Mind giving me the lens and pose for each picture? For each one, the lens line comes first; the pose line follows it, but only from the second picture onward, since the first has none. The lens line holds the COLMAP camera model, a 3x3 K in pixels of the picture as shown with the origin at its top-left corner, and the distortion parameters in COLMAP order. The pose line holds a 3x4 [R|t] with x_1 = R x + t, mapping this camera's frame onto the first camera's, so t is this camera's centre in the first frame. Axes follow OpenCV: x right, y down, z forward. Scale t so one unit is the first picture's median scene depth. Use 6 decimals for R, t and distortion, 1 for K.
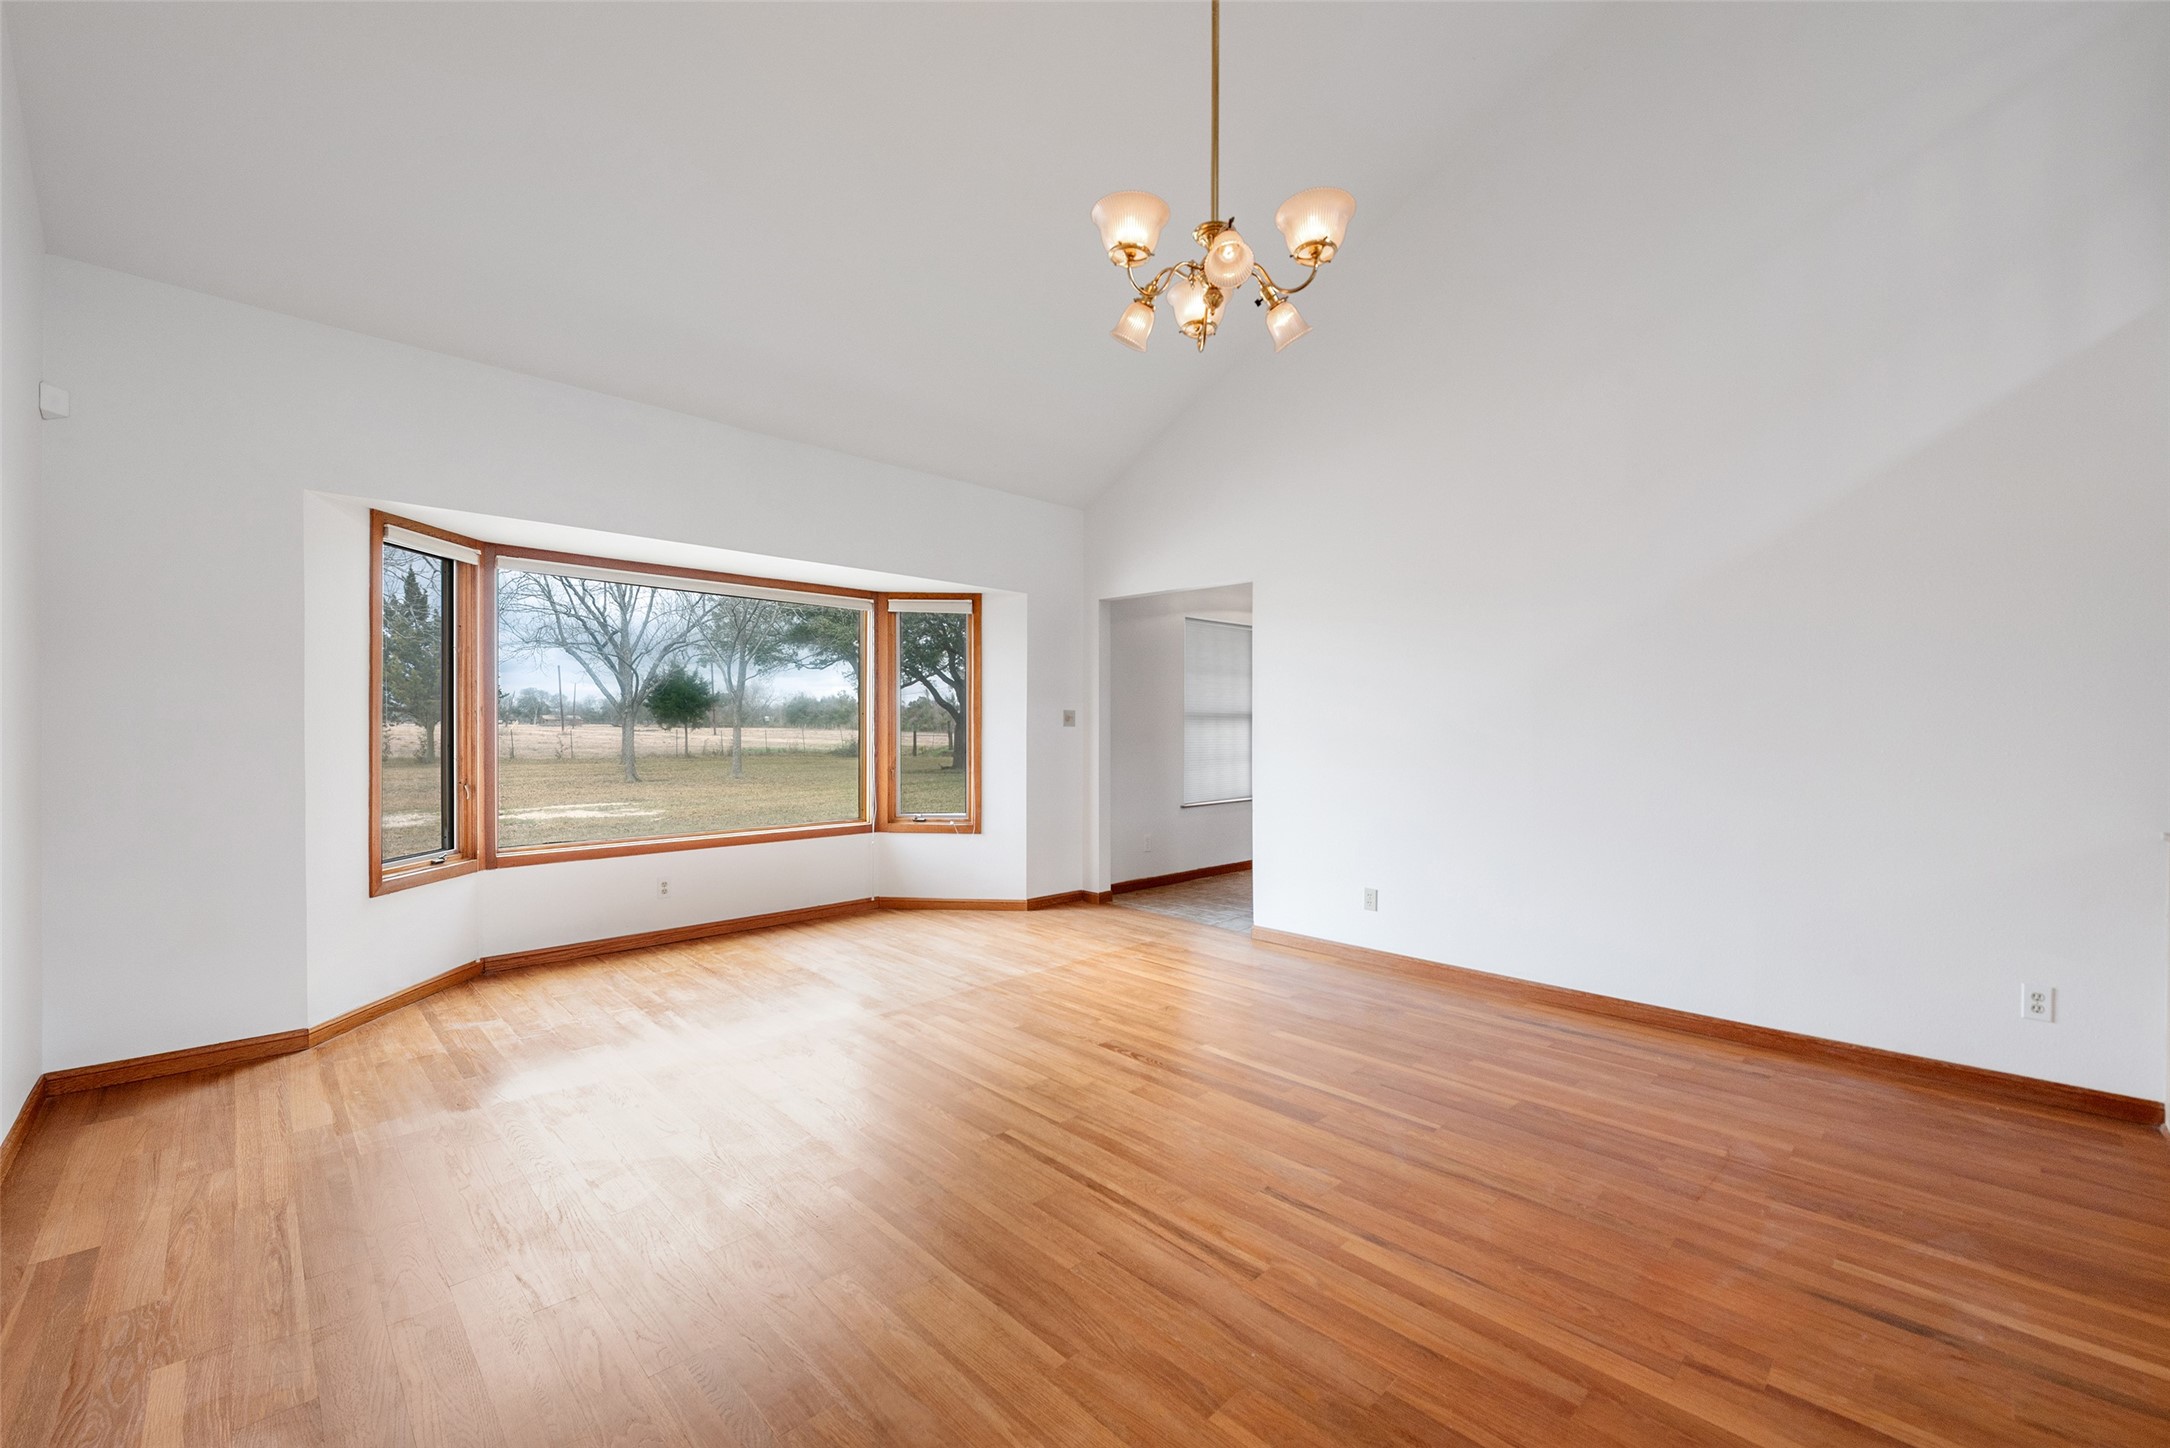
lens RADIAL K [[859.5, 0, 1080.6], [0, 859.5, 720.9], [0, 0, 1]] dist [0.001379, 0.000204]
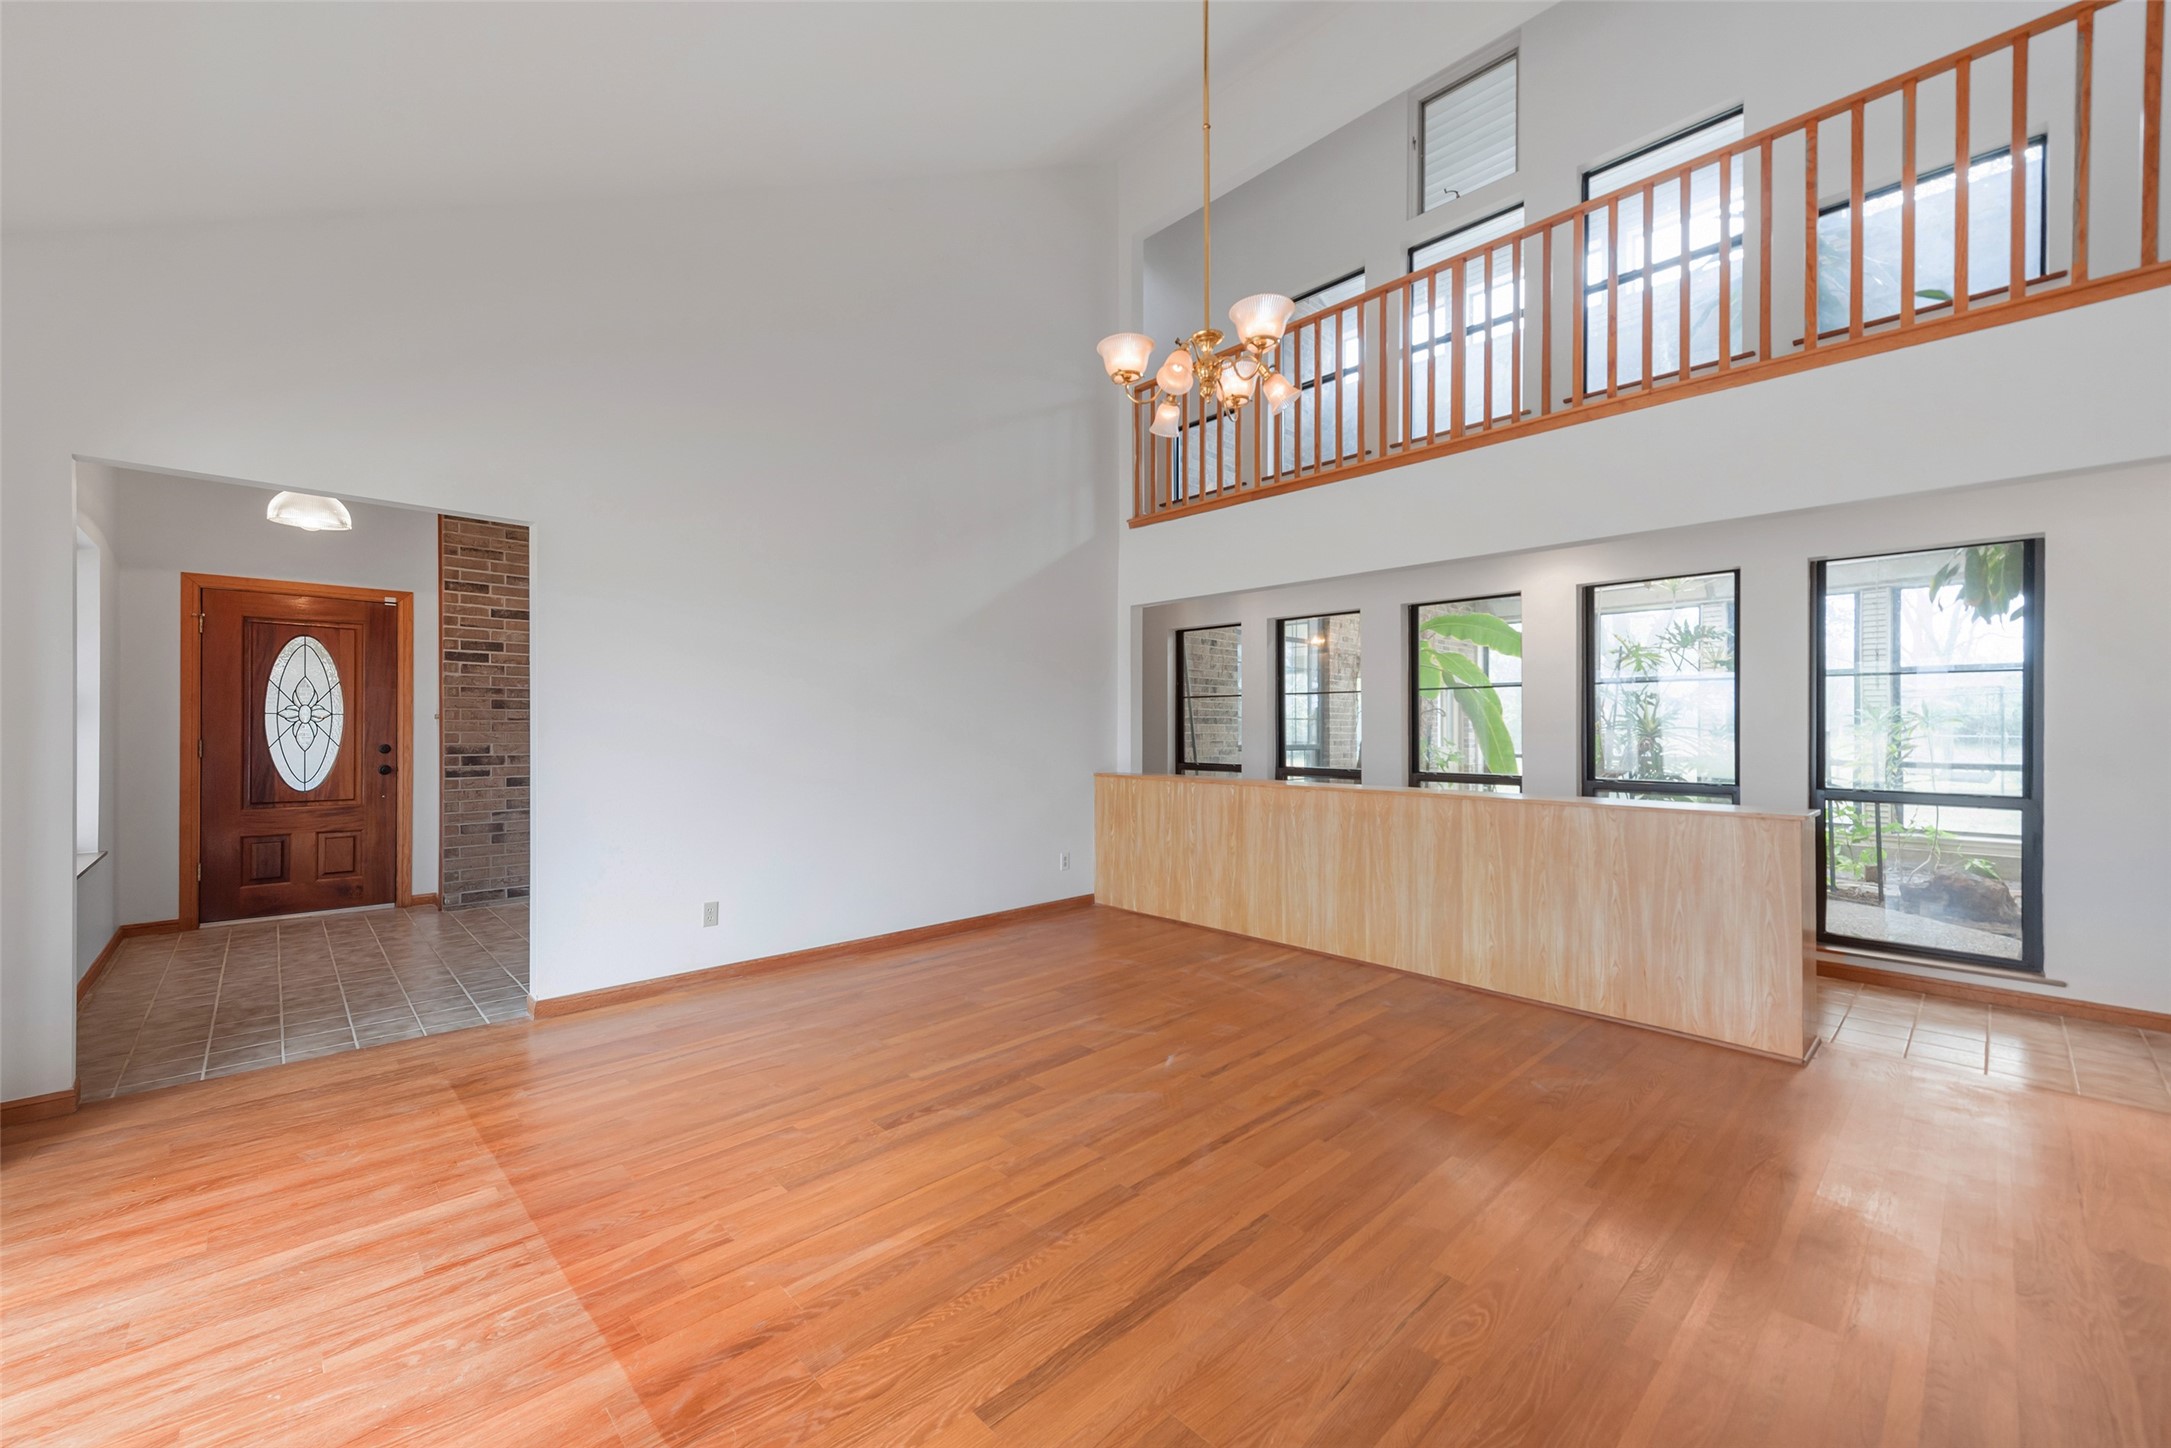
lens RADIAL K [[859.9, 0, 1081.3], [0, 859.9, 729.8], [0, 0, 1]] dist [0.001379, 0.000204]
pose [[0.011208, 0.002176, 0.999935, -0.845249], [0.000641, 0.999997, -0.002183, 0.029852], [-0.999937, 0.000666, 0.011207, 0.939184]]
